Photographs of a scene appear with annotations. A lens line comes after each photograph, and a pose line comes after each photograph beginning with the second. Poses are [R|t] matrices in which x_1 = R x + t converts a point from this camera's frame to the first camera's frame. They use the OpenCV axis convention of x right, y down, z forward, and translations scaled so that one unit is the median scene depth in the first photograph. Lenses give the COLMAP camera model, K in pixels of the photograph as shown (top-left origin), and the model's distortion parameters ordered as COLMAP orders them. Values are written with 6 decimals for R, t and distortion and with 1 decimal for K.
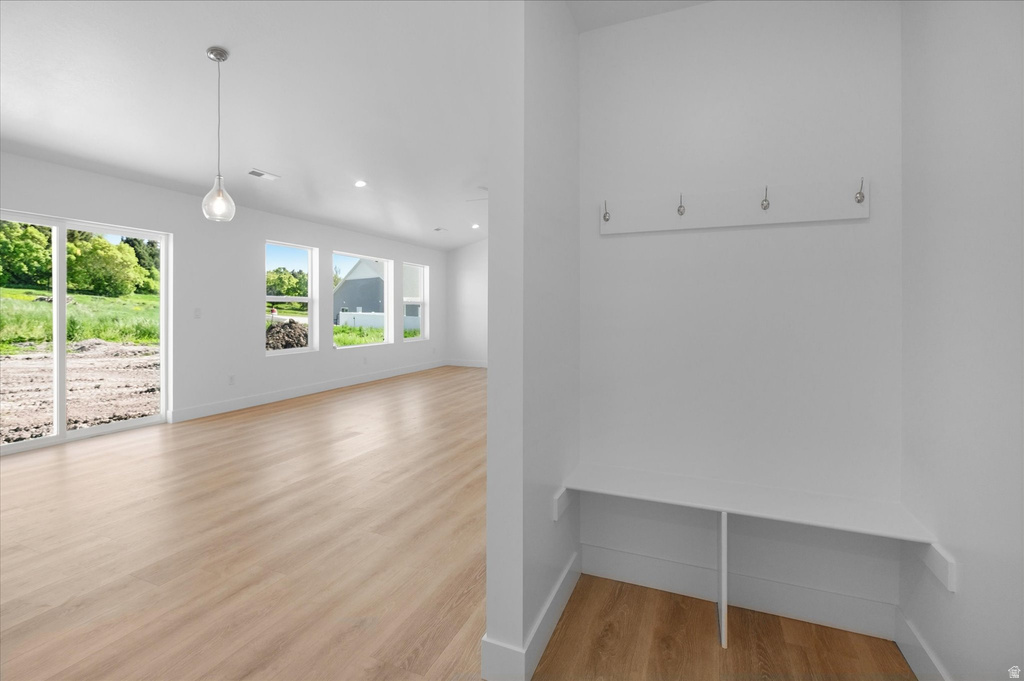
lens RADIAL K [[462.6, 0, 503.9], [0, 462.6, 313.9], [0, 0, 1]] dist [-0.001847, -0.000199]
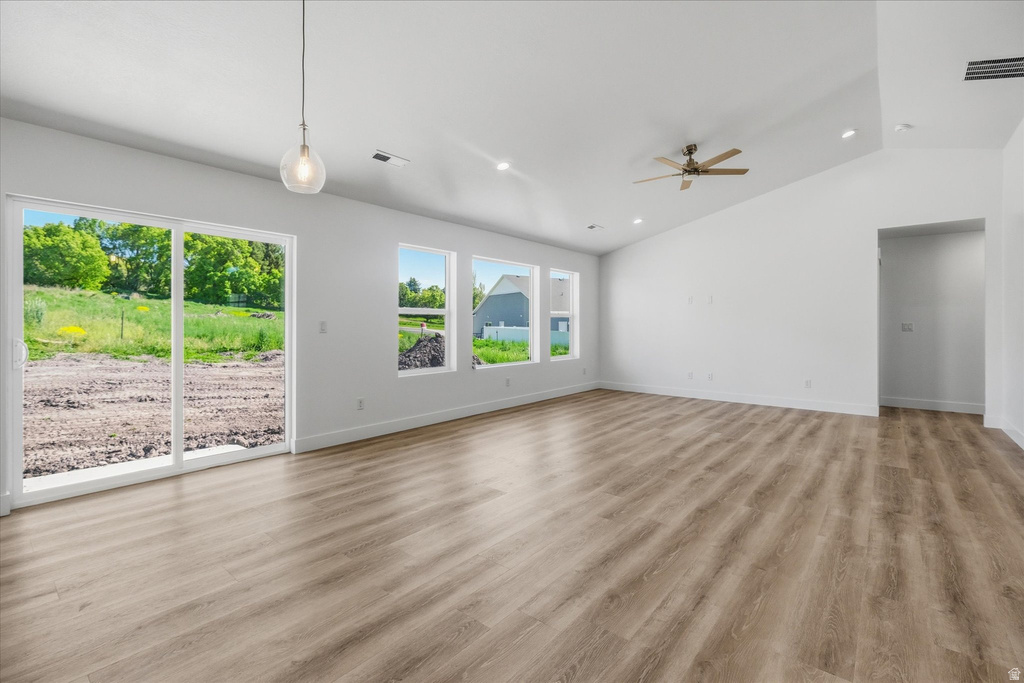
lens RADIAL K [[457.2, 0, 509.0], [0, 457.2, 326.9], [0, 0, 1]] dist [-0.001257, -0.000283]
pose [[0.958955, 0.001409, -0.283556, -0.046289], [-0.002139, 0.999995, -0.002265, -0.000517], [0.283551, 0.002779, 0.958953, 0.150446]]
